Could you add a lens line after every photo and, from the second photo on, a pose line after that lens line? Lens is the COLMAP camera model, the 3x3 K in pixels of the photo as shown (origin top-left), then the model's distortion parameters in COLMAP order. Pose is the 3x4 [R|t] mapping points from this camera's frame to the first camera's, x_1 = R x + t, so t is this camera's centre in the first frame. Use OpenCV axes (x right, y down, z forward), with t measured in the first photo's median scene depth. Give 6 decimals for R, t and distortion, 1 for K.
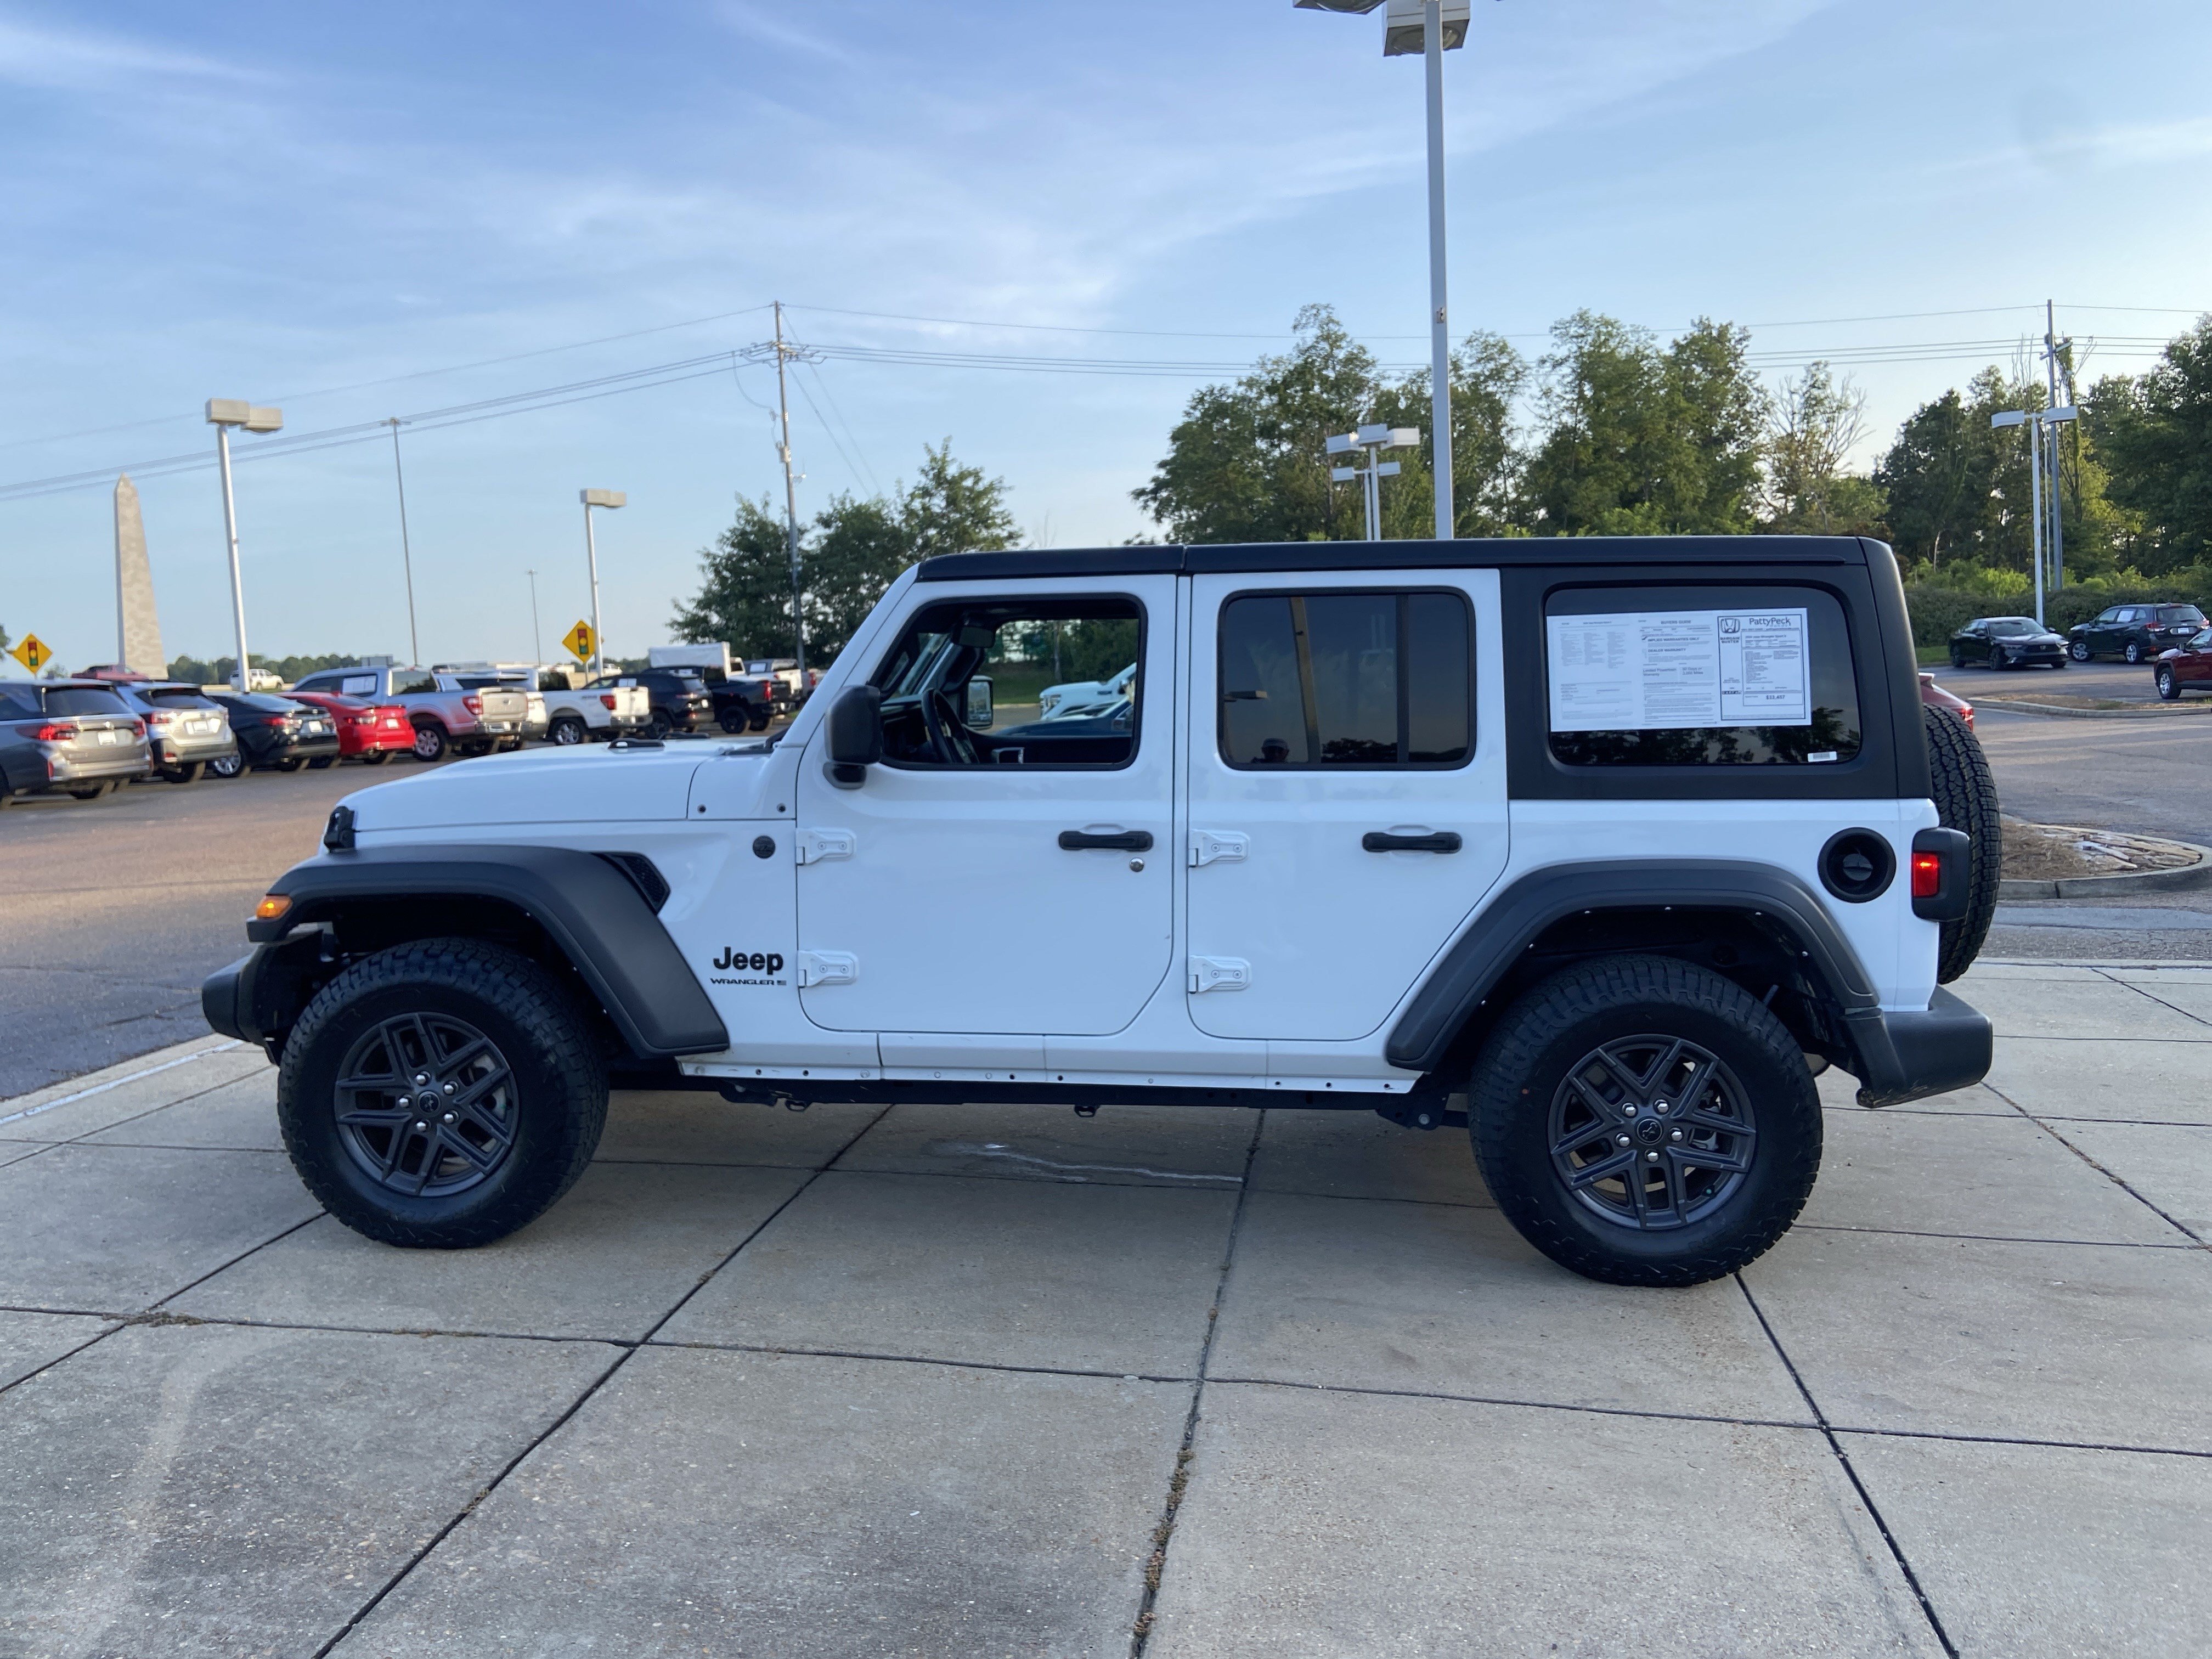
lens RADIAL K [[1668.1, 0, 1081.6], [0, 1668.1, 791.4], [0, 0, 1]] dist [0.120890, -0.152643]
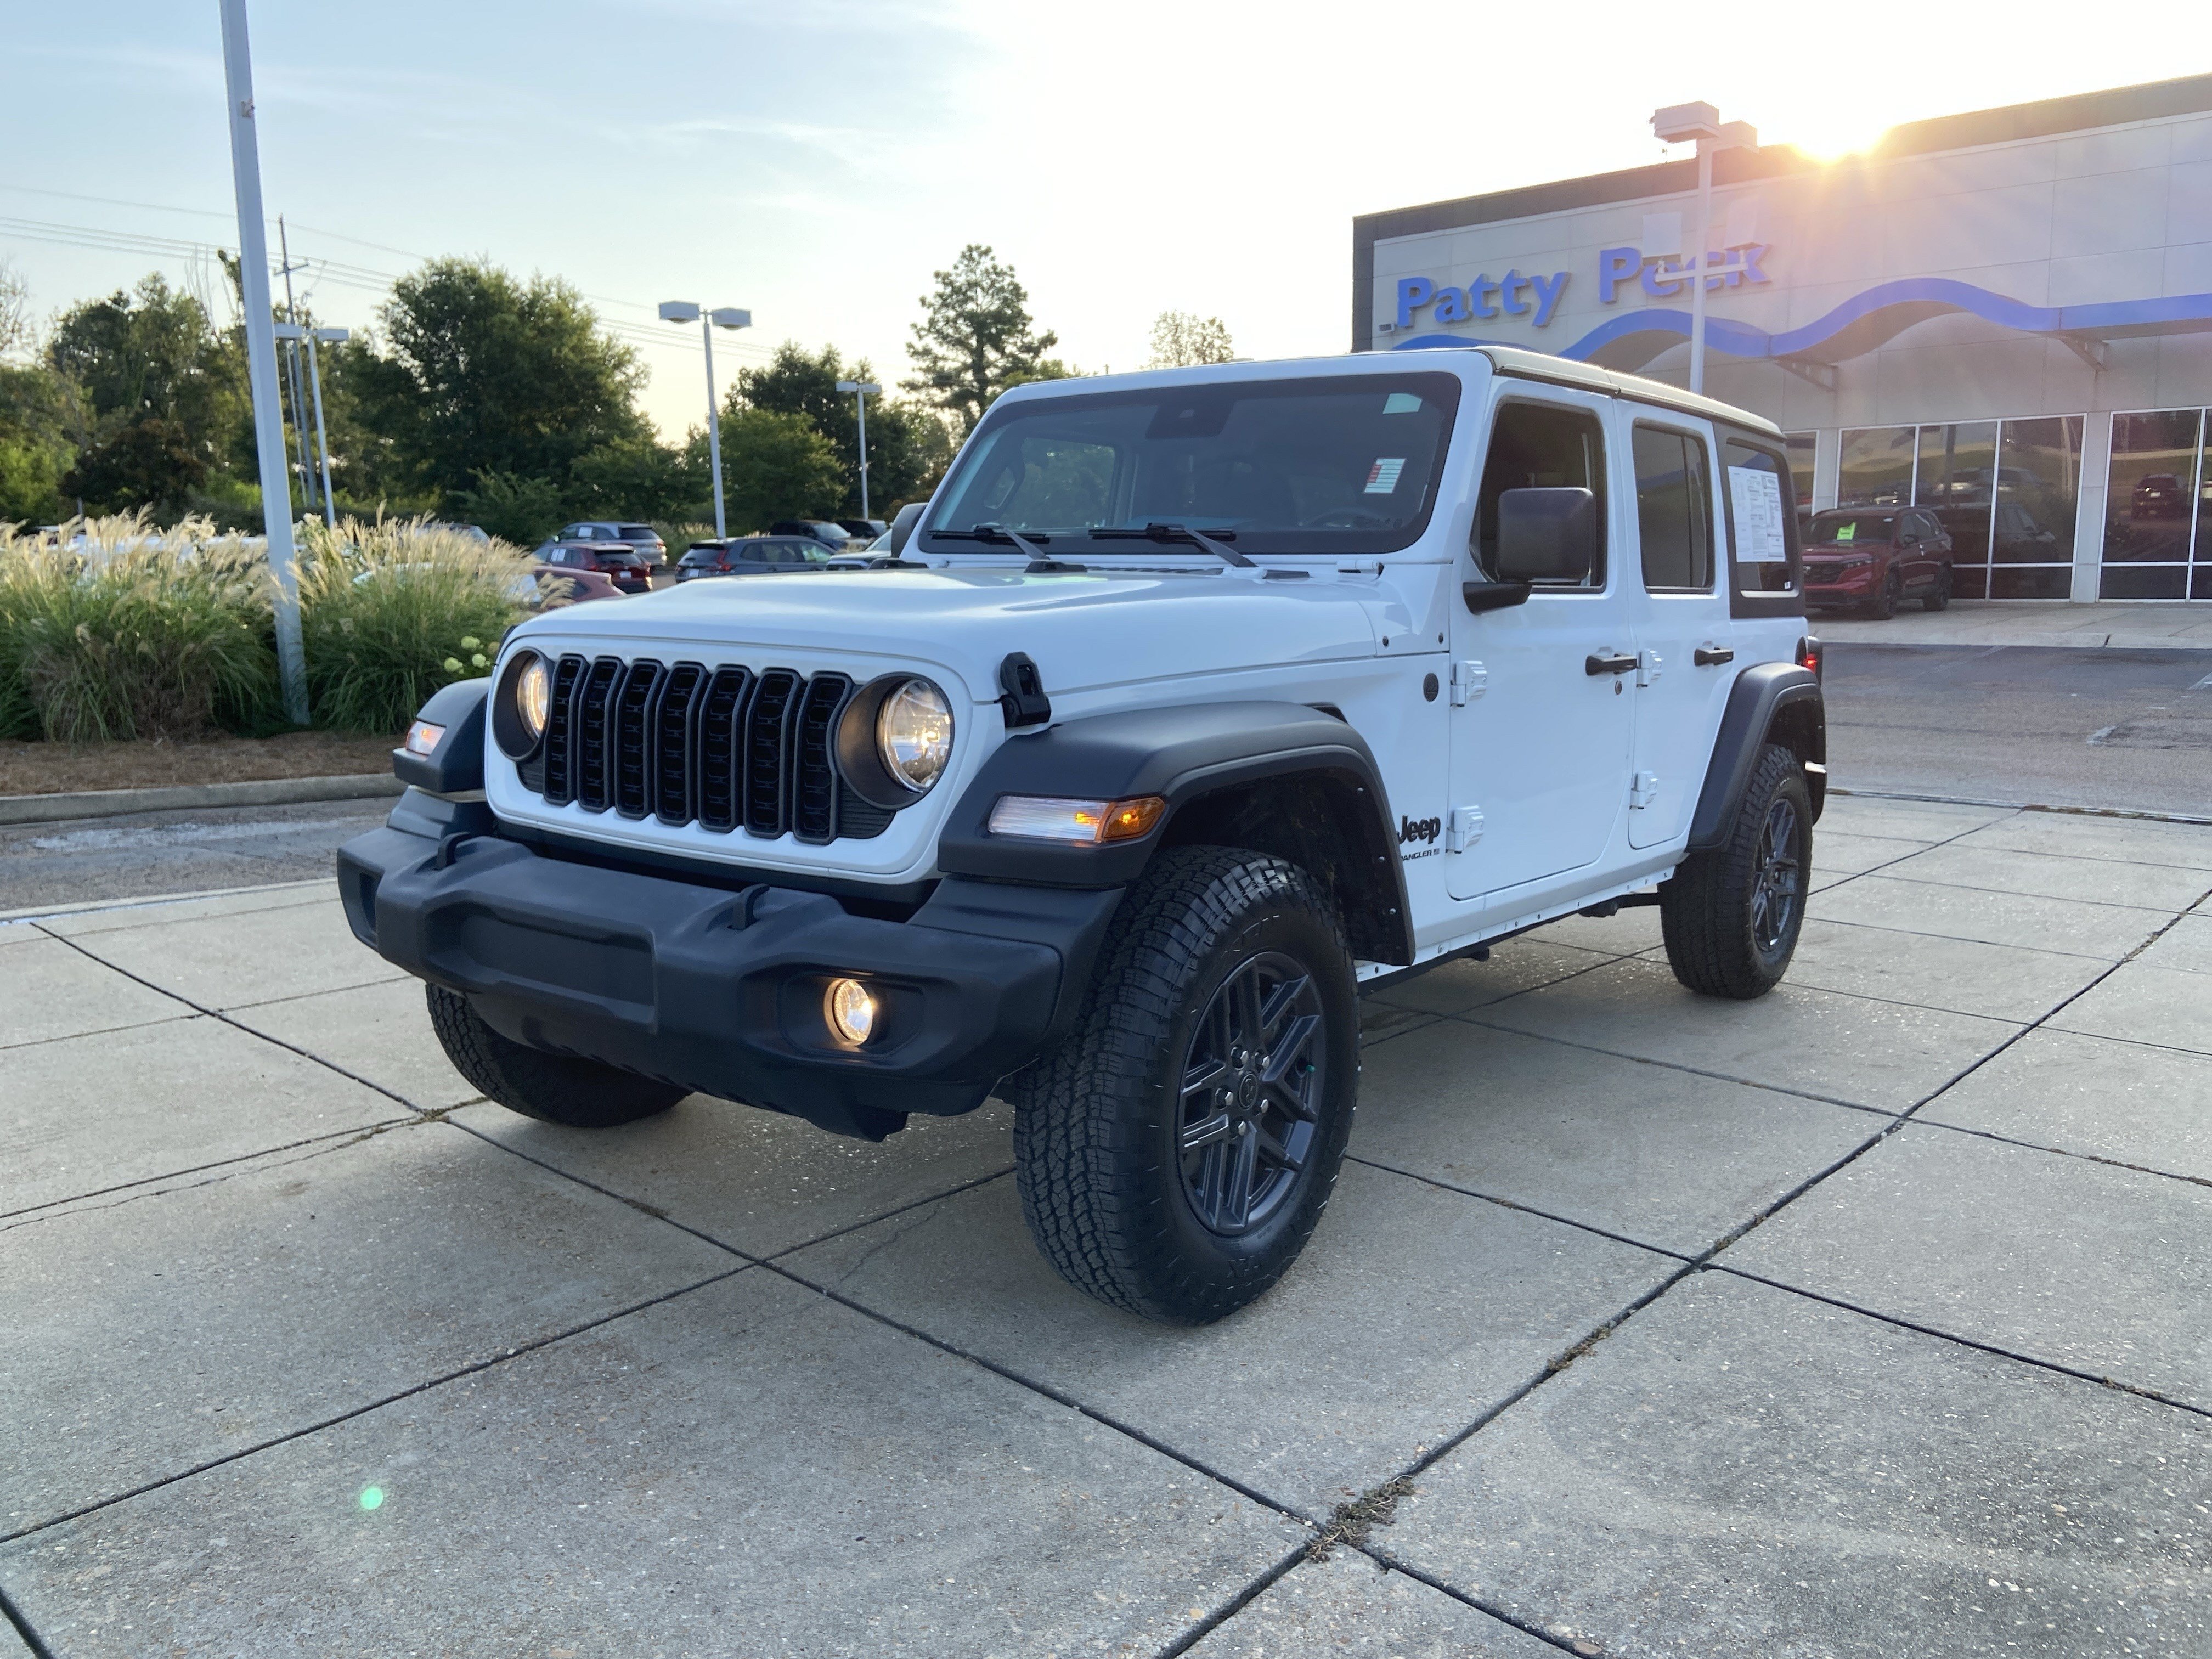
lens RADIAL K [[1670.9, 0, 1100.1], [0, 1670.9, 797.5], [0, 0, 1]] dist [0.091738, -0.077661]
pose [[0.529556, -0.091581, 0.843317, -0.990555], [0.048834, 0.995798, 0.077475, 0.016278], [-0.846868, 0.000155, 0.531802, 0.724267]]
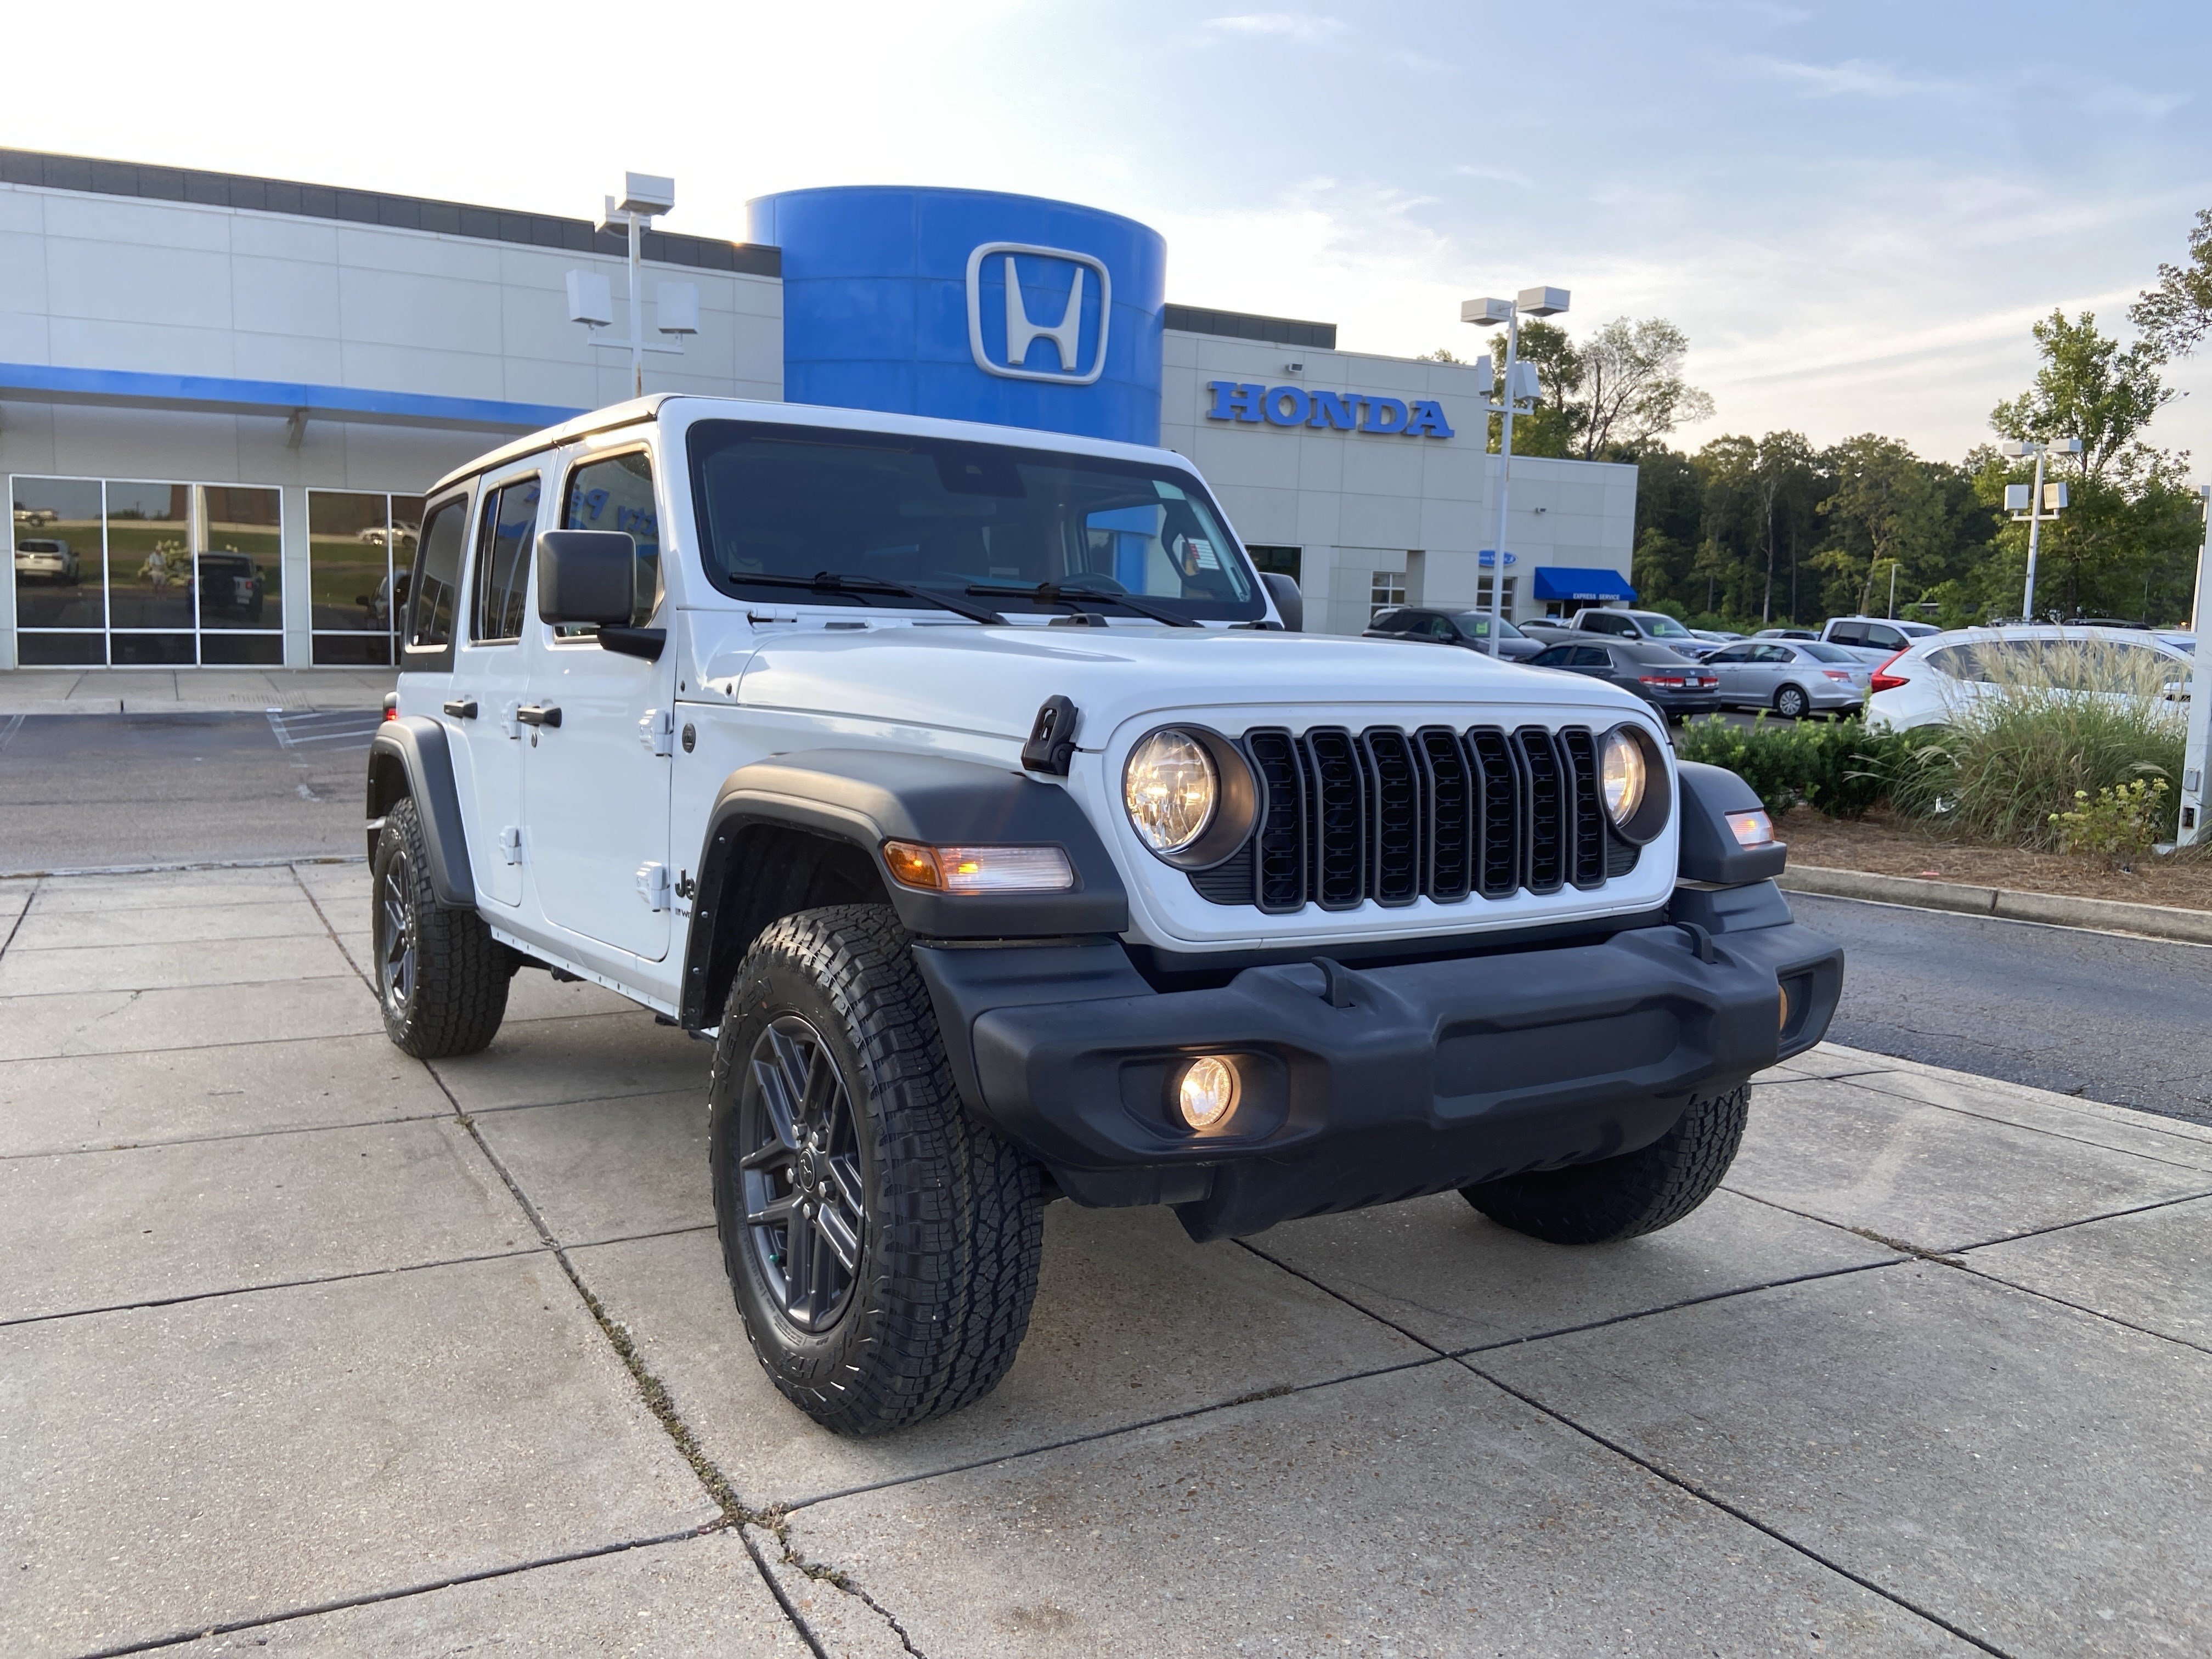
lens RADIAL K [[1668.1, 0, 1120.2], [0, 1668.1, 794.8], [0, 0, 1]] dist [0.120890, -0.152643]
pose [[-0.622280, -0.052163, 0.781055, -0.917263], [0.055677, 0.992301, 0.110630, -0.046158], [-0.780812, 0.112329, -0.614584, 1.739941]]
